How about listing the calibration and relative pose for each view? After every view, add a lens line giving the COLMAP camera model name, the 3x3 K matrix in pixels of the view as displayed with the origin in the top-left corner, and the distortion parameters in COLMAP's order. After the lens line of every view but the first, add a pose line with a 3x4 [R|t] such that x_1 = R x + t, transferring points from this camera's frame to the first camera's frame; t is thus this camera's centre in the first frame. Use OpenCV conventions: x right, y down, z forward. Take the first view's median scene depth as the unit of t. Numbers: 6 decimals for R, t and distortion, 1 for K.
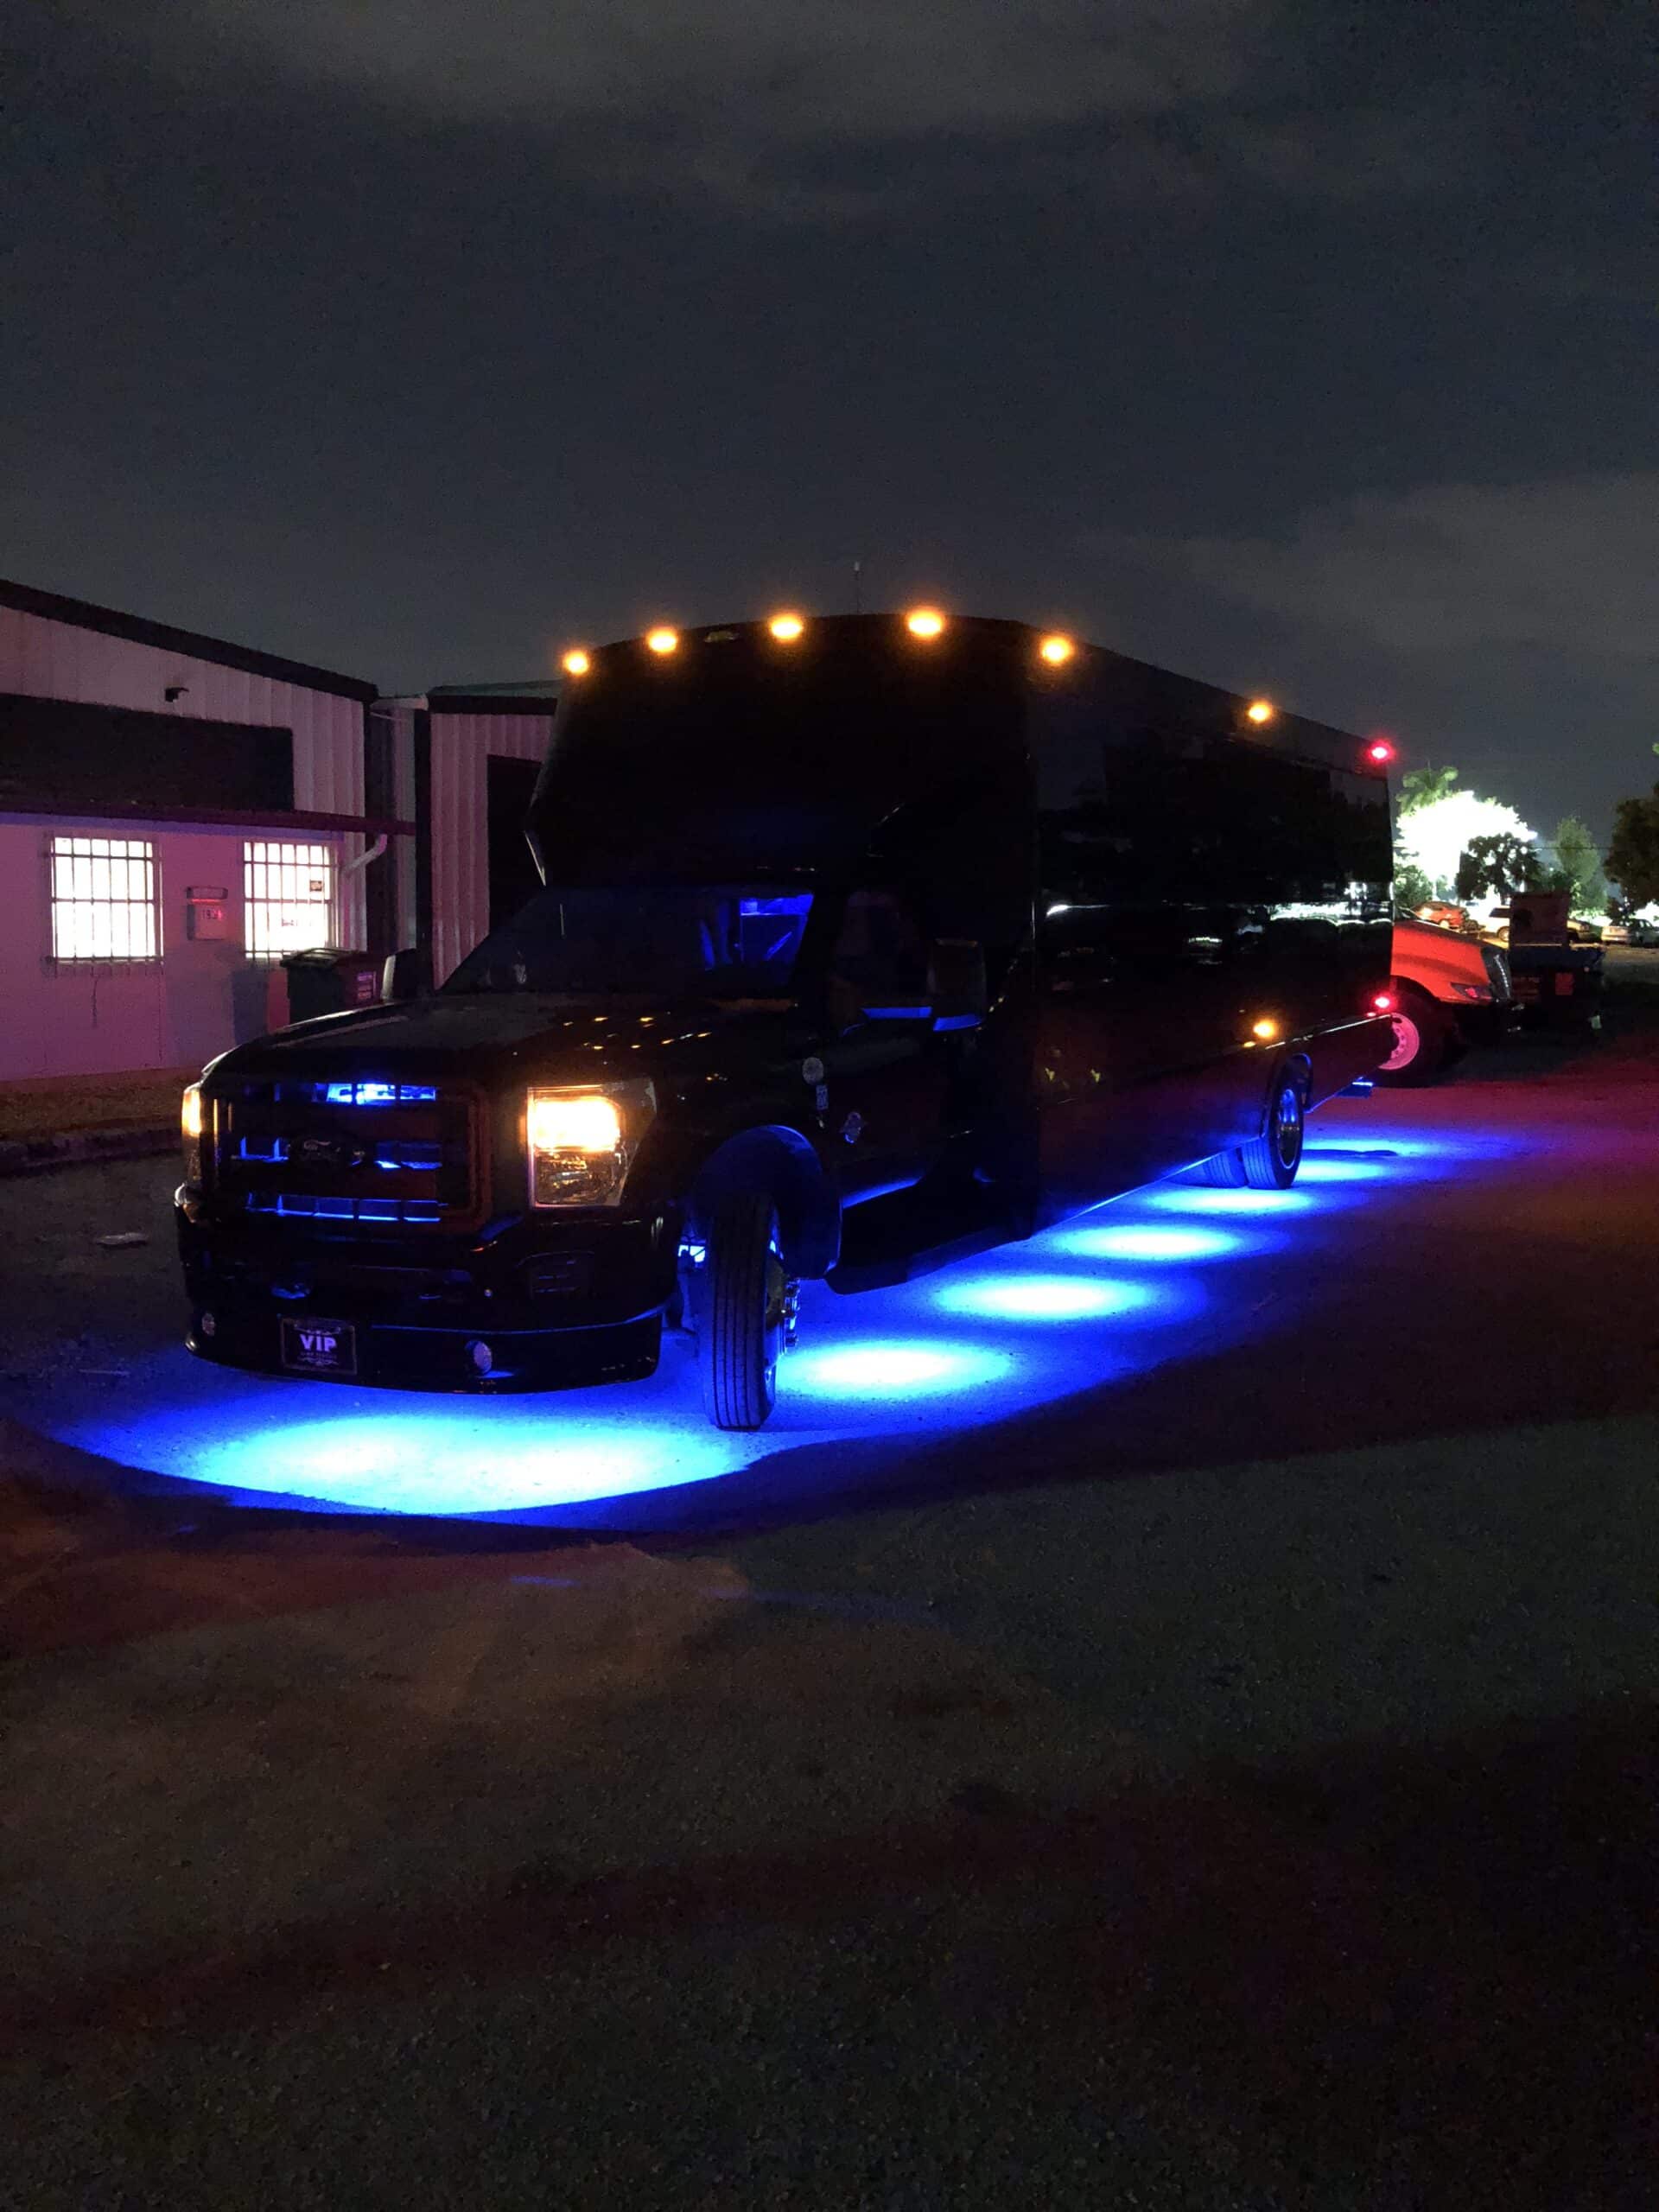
lens RADIAL K [[1785.4, 0, 787.1], [0, 1785.4, 1100.1], [0, 0, 1]] dist [0.011232, 0.001280]
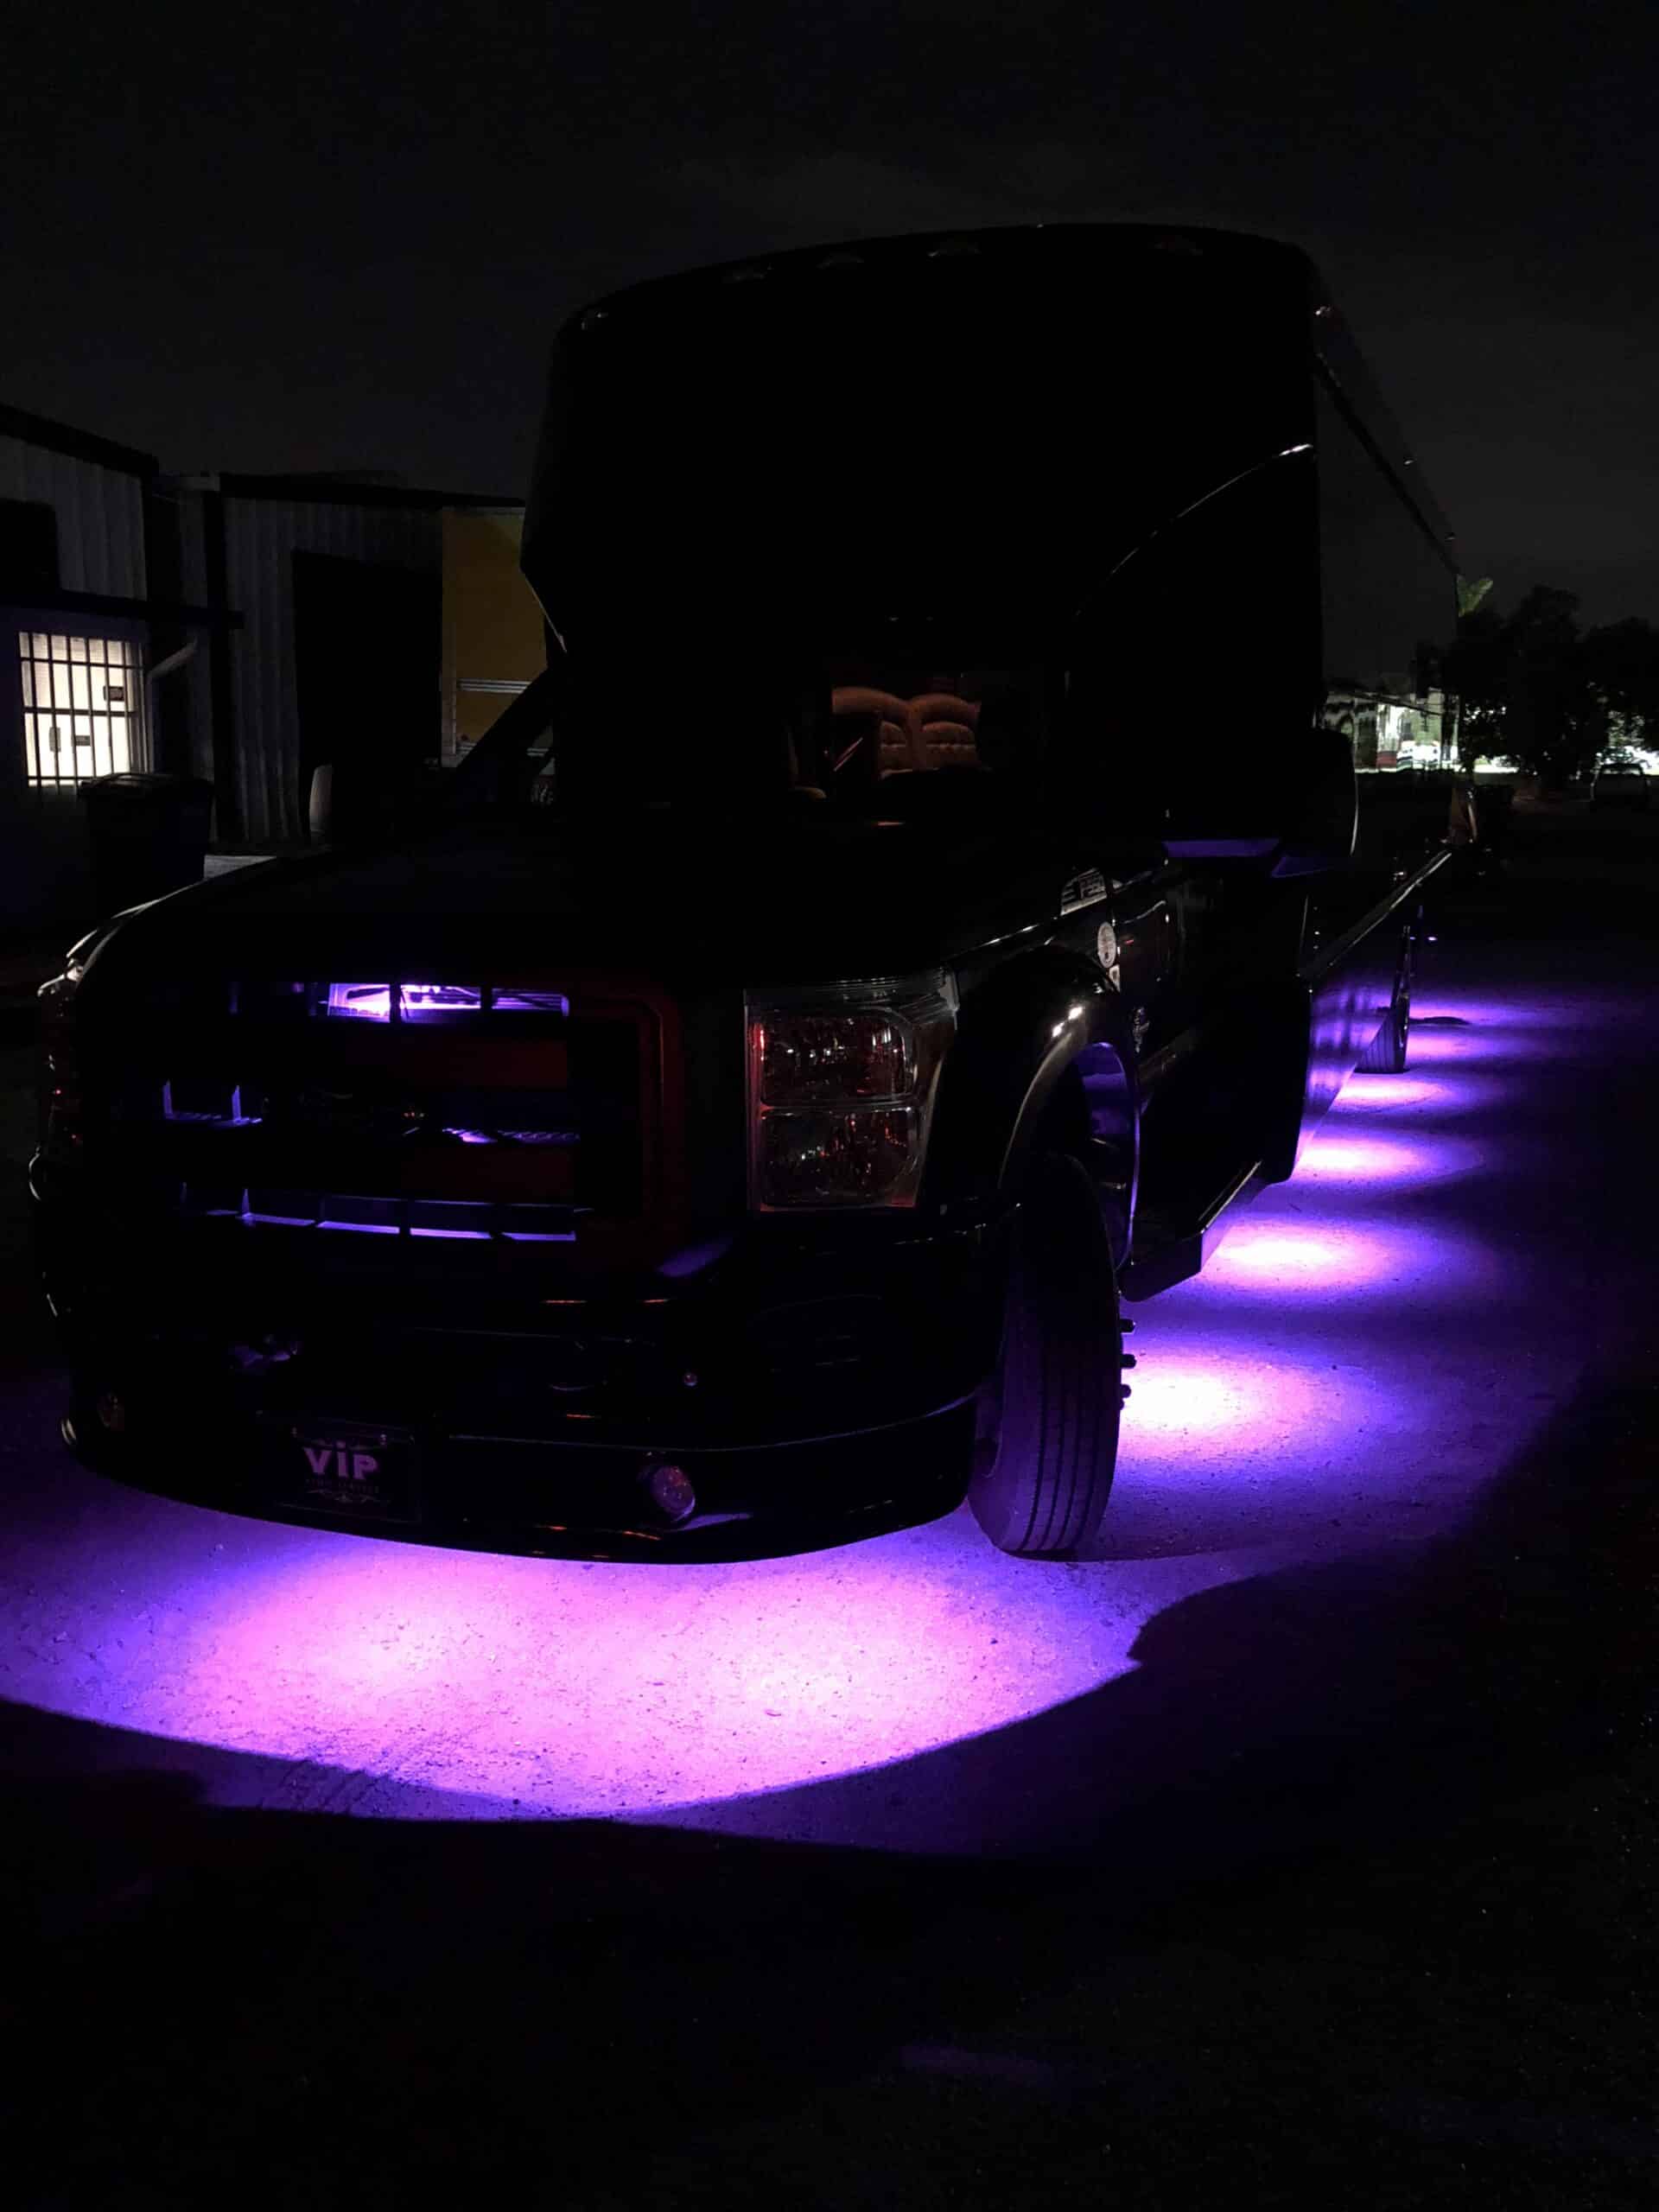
lens RADIAL K [[1785.4, 0, 787.1], [0, 1785.4, 1100.1], [0, 0, 1]] dist [0.011232, 0.001280]
pose [[0.991852, -0.020614, 0.125714, -0.078049], [0.009776, 0.996228, 0.086226, -0.007846], [-0.127017, -0.084294, 0.988312, 0.183436]]
